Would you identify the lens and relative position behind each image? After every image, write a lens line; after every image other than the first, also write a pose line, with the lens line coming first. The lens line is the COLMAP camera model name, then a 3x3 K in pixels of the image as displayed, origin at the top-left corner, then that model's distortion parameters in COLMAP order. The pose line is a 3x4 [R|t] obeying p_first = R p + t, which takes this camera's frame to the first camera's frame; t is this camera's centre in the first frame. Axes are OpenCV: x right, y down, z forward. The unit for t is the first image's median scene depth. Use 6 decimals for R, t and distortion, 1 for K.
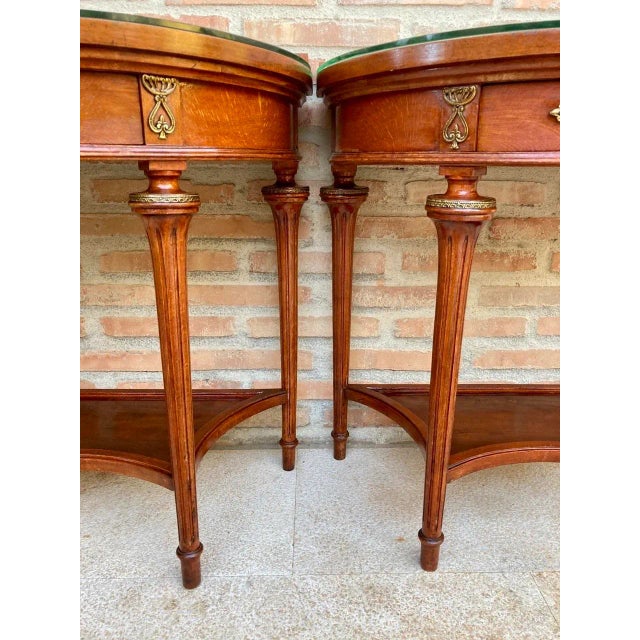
lens RADIAL K [[533.8, 0, 322.1], [0, 533.8, 317.1], [0, 0, 1]] dist [0.009495, -0.007063]
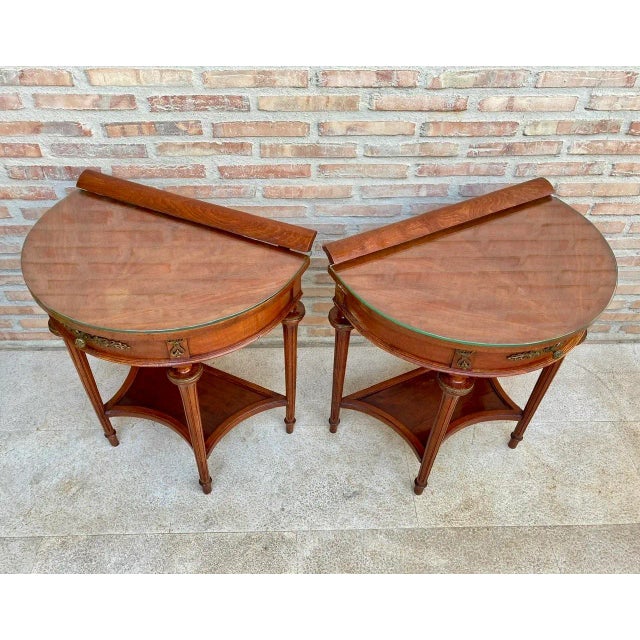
lens RADIAL K [[562.0, 0, 309.4], [0, 562.0, 315.0], [0, 0, 1]] dist [-0.012308, 0.026195]
pose [[0.999952, 0.003619, 0.009060, -0.013057], [-0.007363, 0.889201, 0.457458, -0.924255], [-0.006401, -0.457503, 0.889185, -0.804974]]
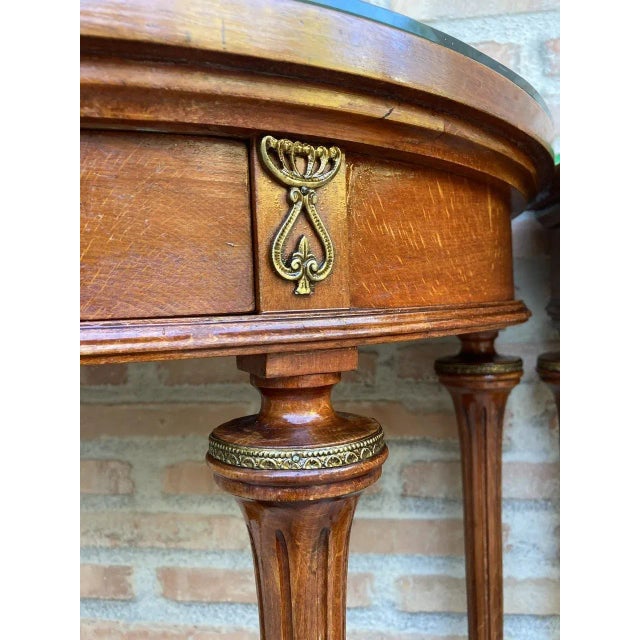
lens RADIAL K [[562.0, 0, 318.1], [0, 562.0, 318.8], [0, 0, 1]] dist [-0.012308, 0.026195]
pose [[0.987610, -0.030791, -0.153880, -0.150799], [-0.008278, 0.968976, -0.247015, -0.145718], [0.156712, 0.245228, 0.956716, 0.415264]]
